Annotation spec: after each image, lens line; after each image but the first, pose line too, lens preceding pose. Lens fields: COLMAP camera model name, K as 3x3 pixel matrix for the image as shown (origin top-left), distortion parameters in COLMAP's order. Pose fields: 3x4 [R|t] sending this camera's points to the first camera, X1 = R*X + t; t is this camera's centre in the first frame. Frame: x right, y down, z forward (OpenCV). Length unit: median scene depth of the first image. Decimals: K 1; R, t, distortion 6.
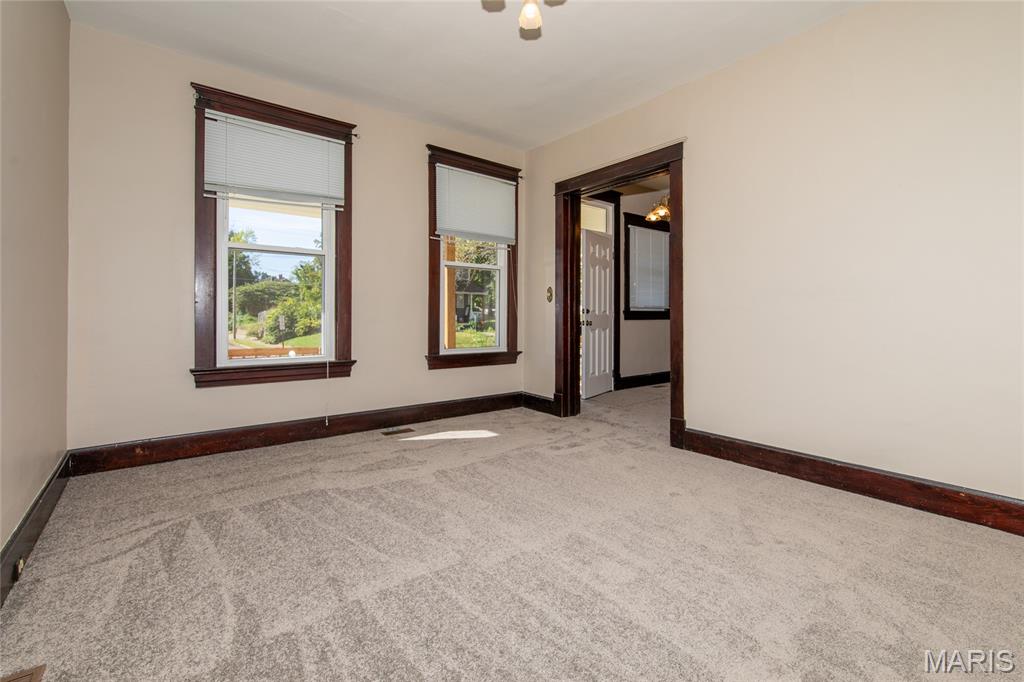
lens RADIAL K [[442.9, 0, 511.4], [0, 442.9, 318.2], [0, 0, 1]] dist [0.000347, 0.000087]
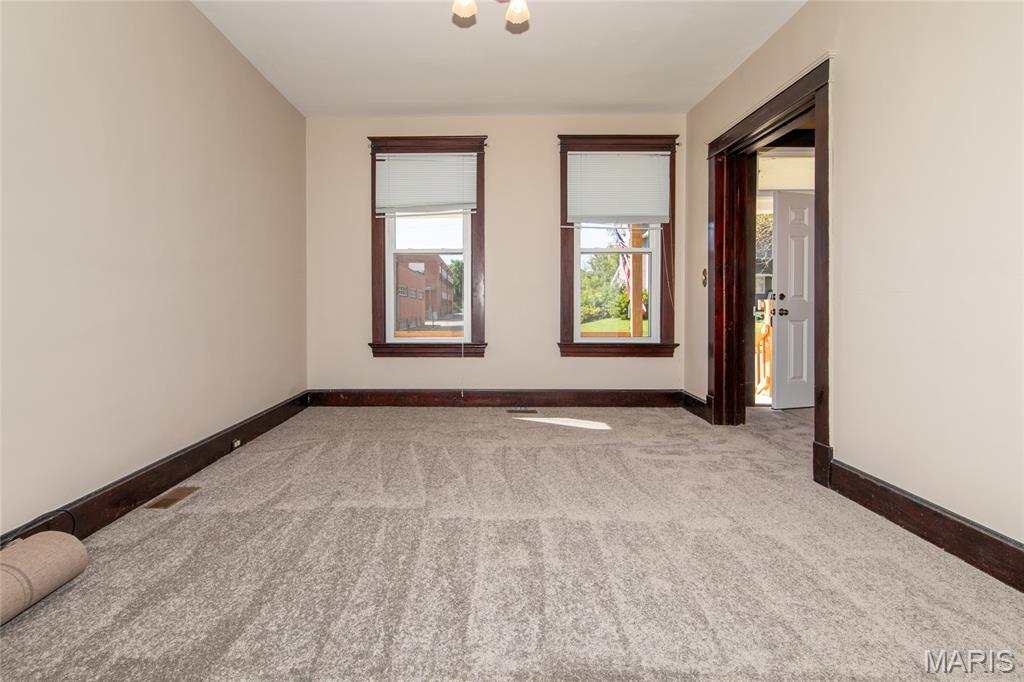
lens RADIAL K [[464.3, 0, 488.5], [0, 464.3, 313.4], [0, 0, 1]] dist [0.003585, 0.000392]
pose [[0.788773, 0.007520, -0.614639, 0.389603], [0.002084, 0.999887, 0.014907, 0.000120], [0.614681, -0.013040, 0.788668, 0.061888]]
